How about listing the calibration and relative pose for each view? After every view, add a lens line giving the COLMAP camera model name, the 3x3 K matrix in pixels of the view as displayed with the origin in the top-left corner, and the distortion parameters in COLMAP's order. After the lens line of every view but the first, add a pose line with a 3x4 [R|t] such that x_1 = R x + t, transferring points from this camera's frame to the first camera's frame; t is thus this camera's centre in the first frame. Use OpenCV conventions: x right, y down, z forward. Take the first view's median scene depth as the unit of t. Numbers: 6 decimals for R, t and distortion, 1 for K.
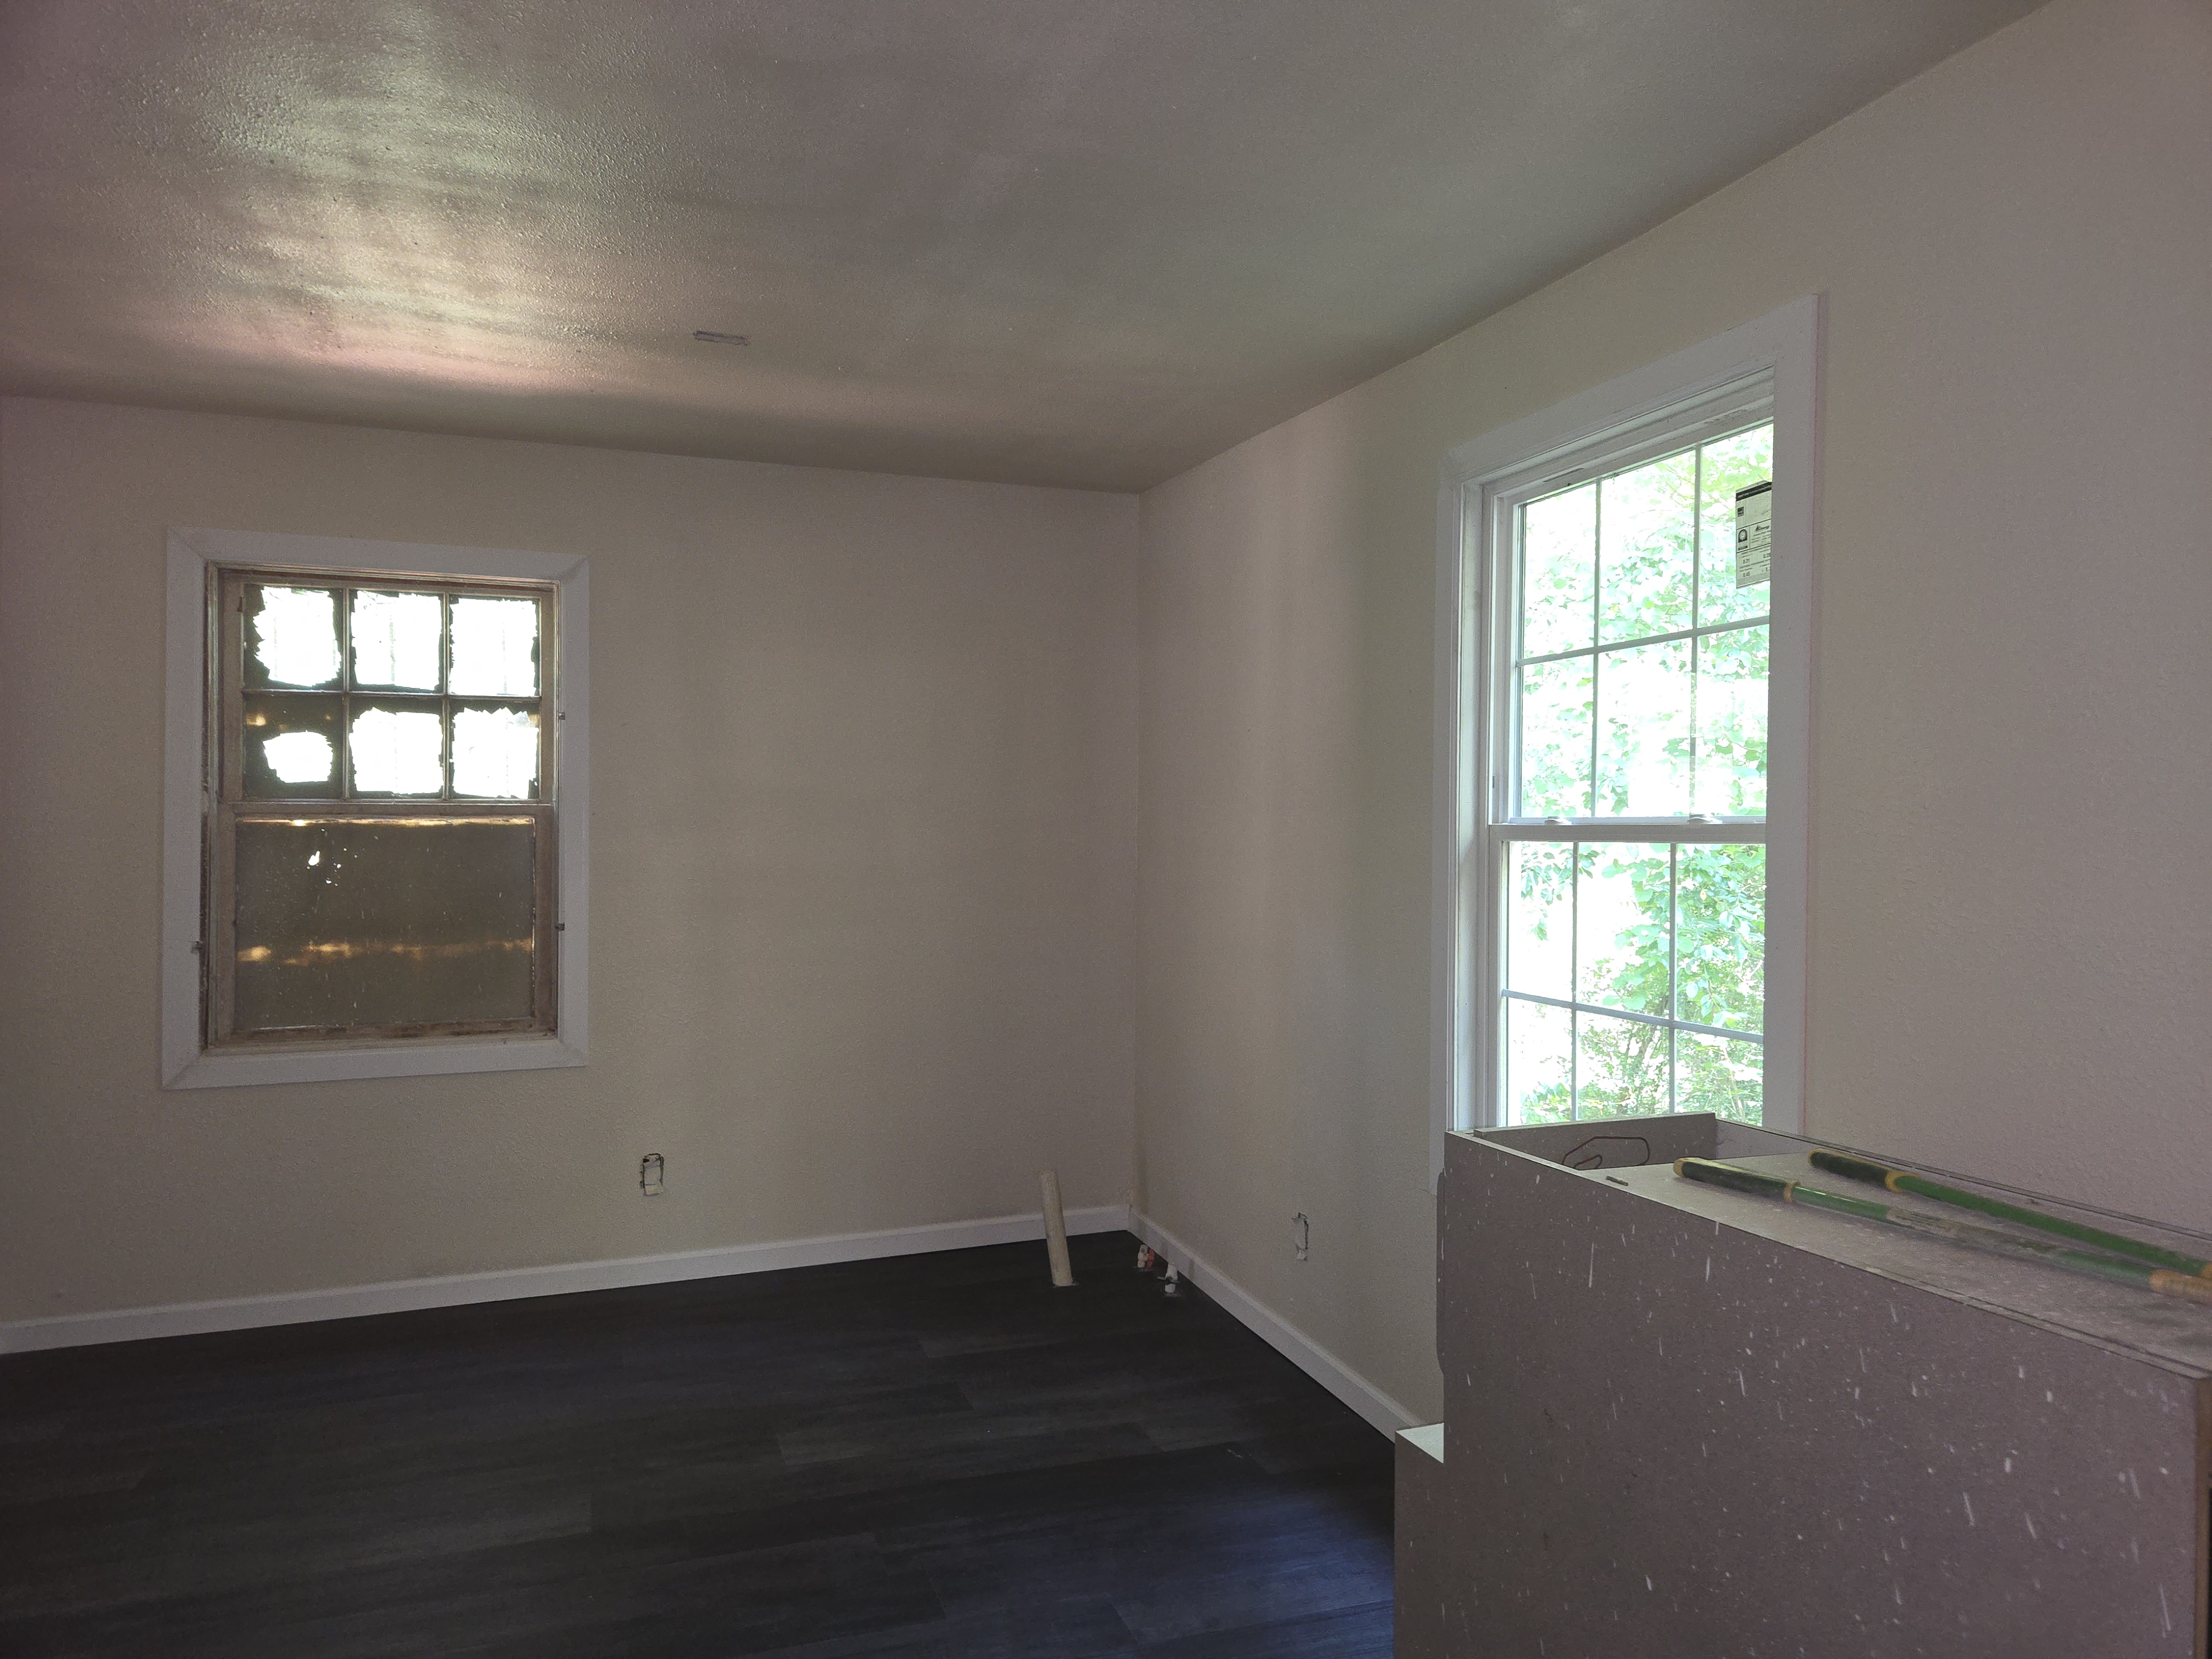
lens RADIAL K [[1467.3, 0, 1113.6], [0, 1467.3, 835.6], [0, 0, 1]] dist [0.063414, -0.027829]
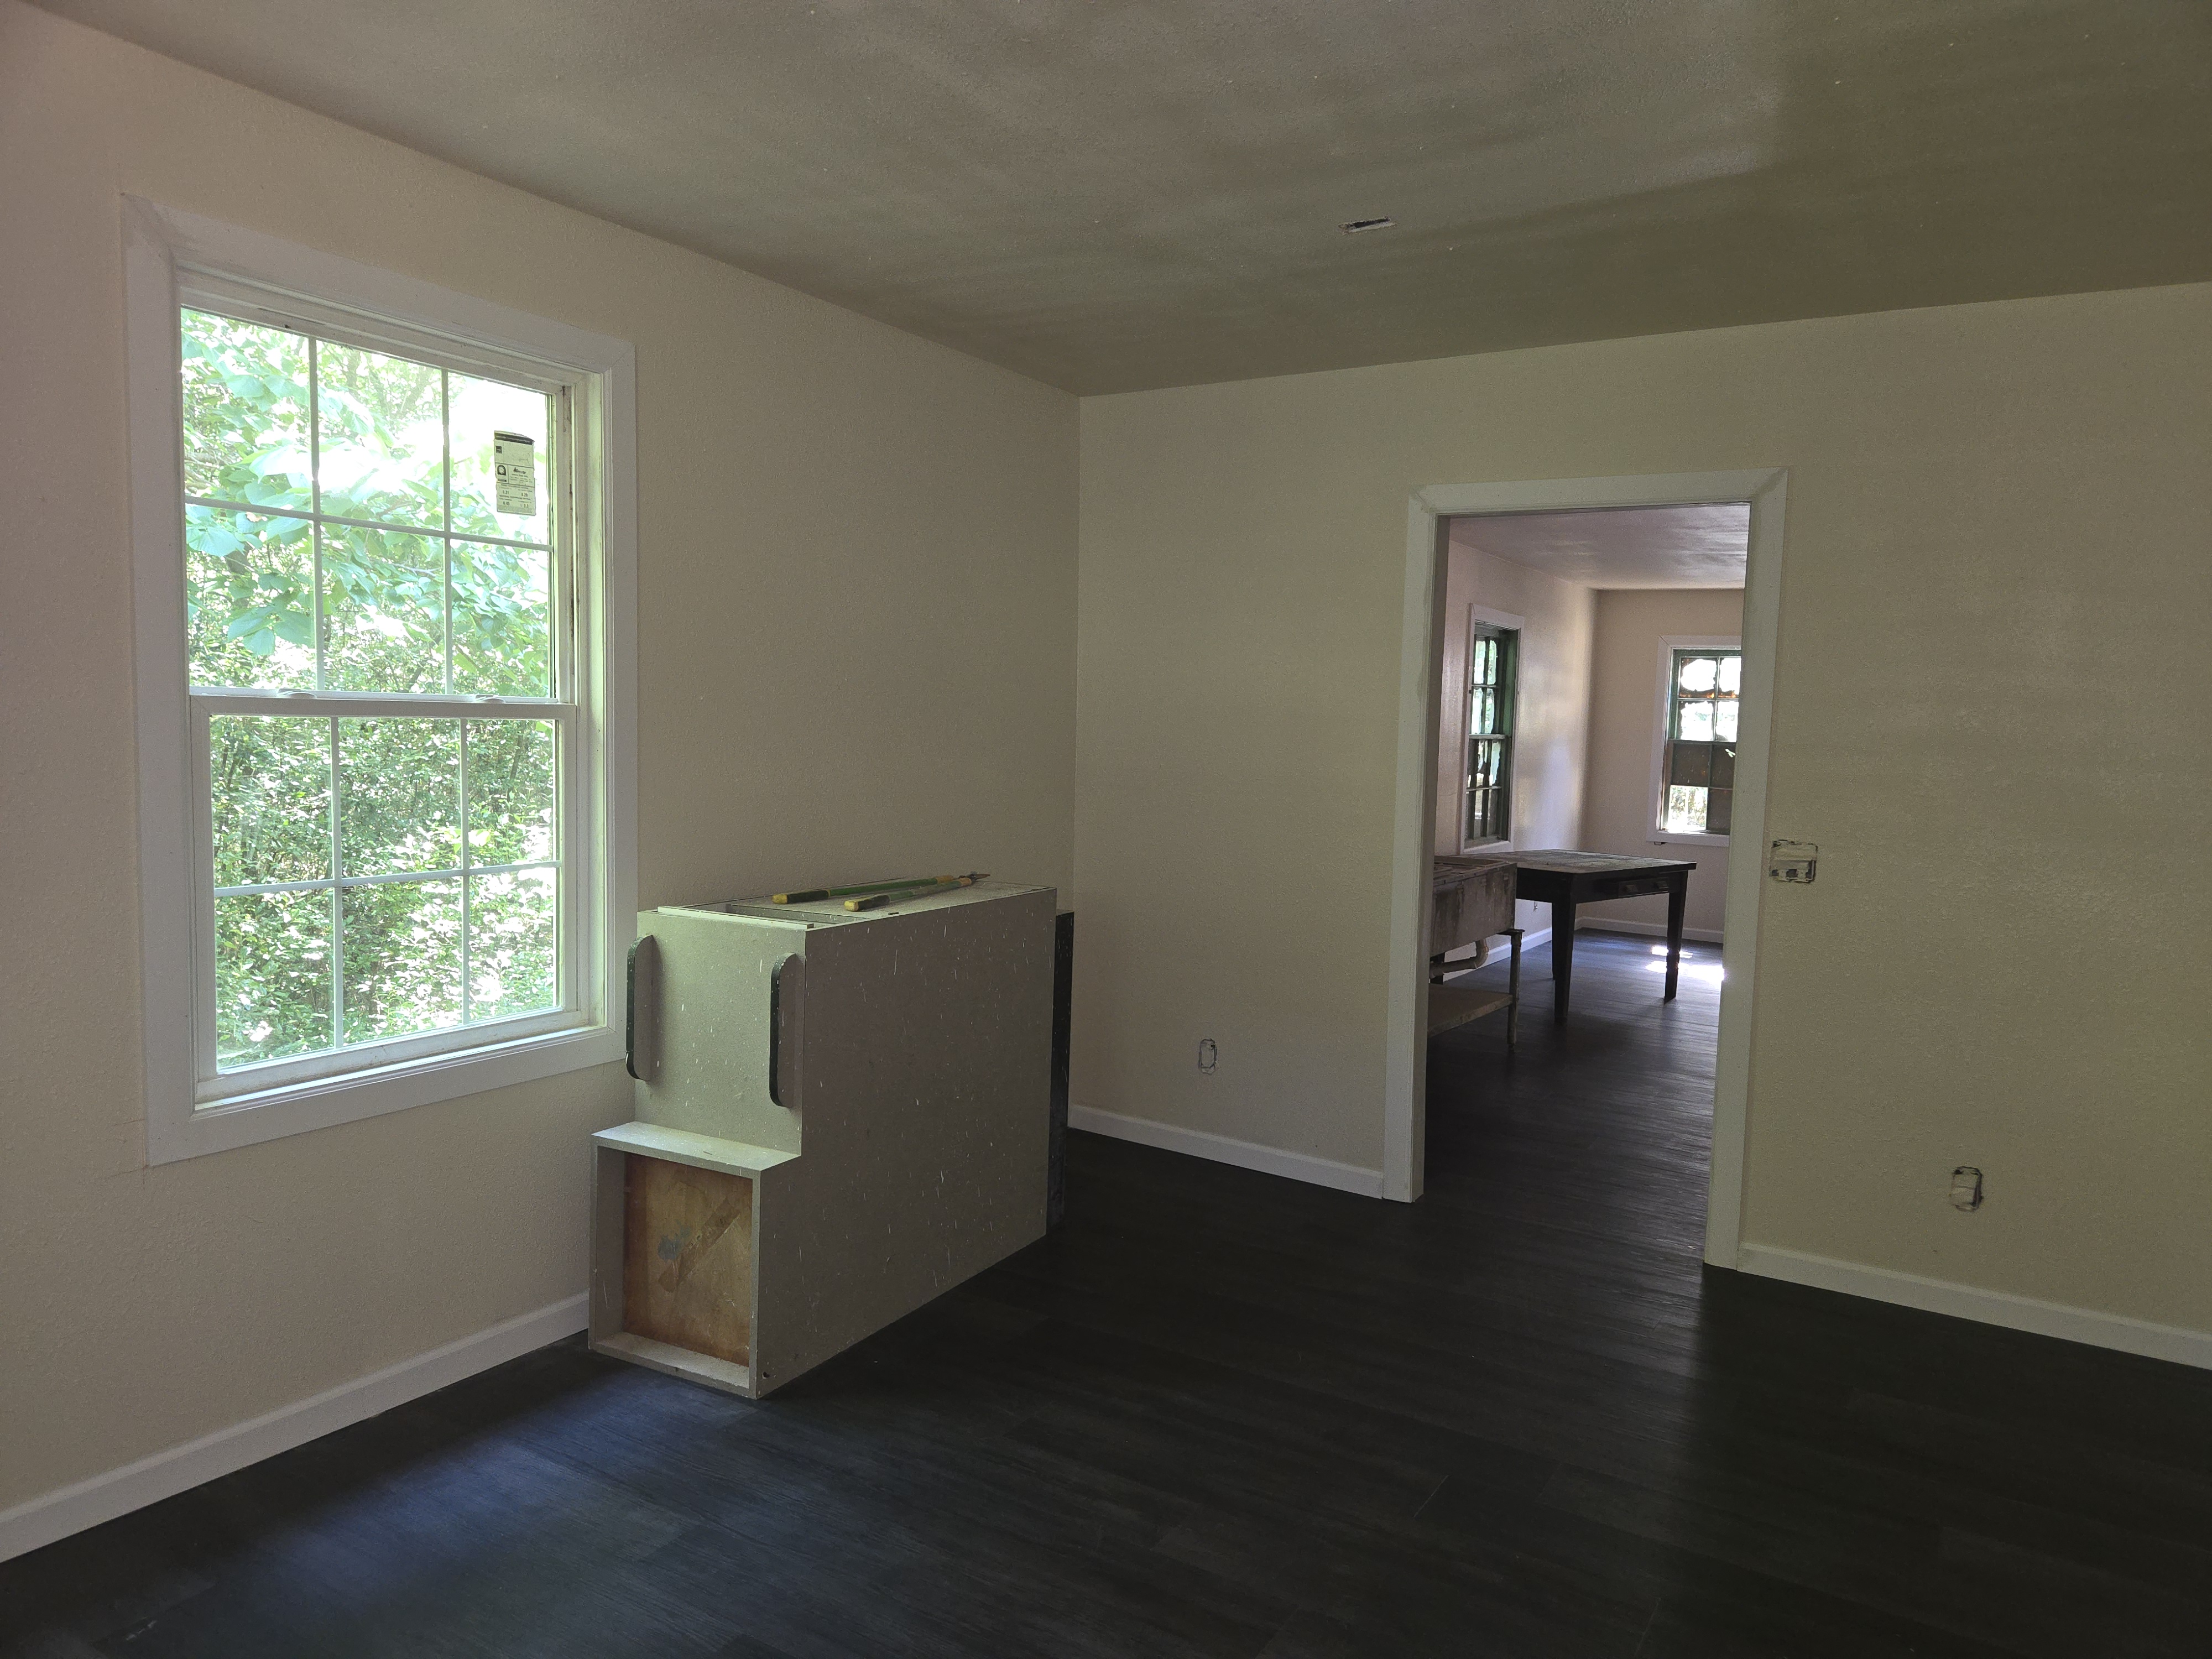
lens RADIAL K [[1467.3, 0, 1113.6], [0, 1467.3, 835.6], [0, 0, 1]] dist [0.063414, -0.027829]
pose [[-0.620062, -0.082921, 0.780158, -0.870605], [-0.030151, 0.996183, 0.081918, -0.013398], [-0.783973, 0.027271, -0.620196, 1.341690]]
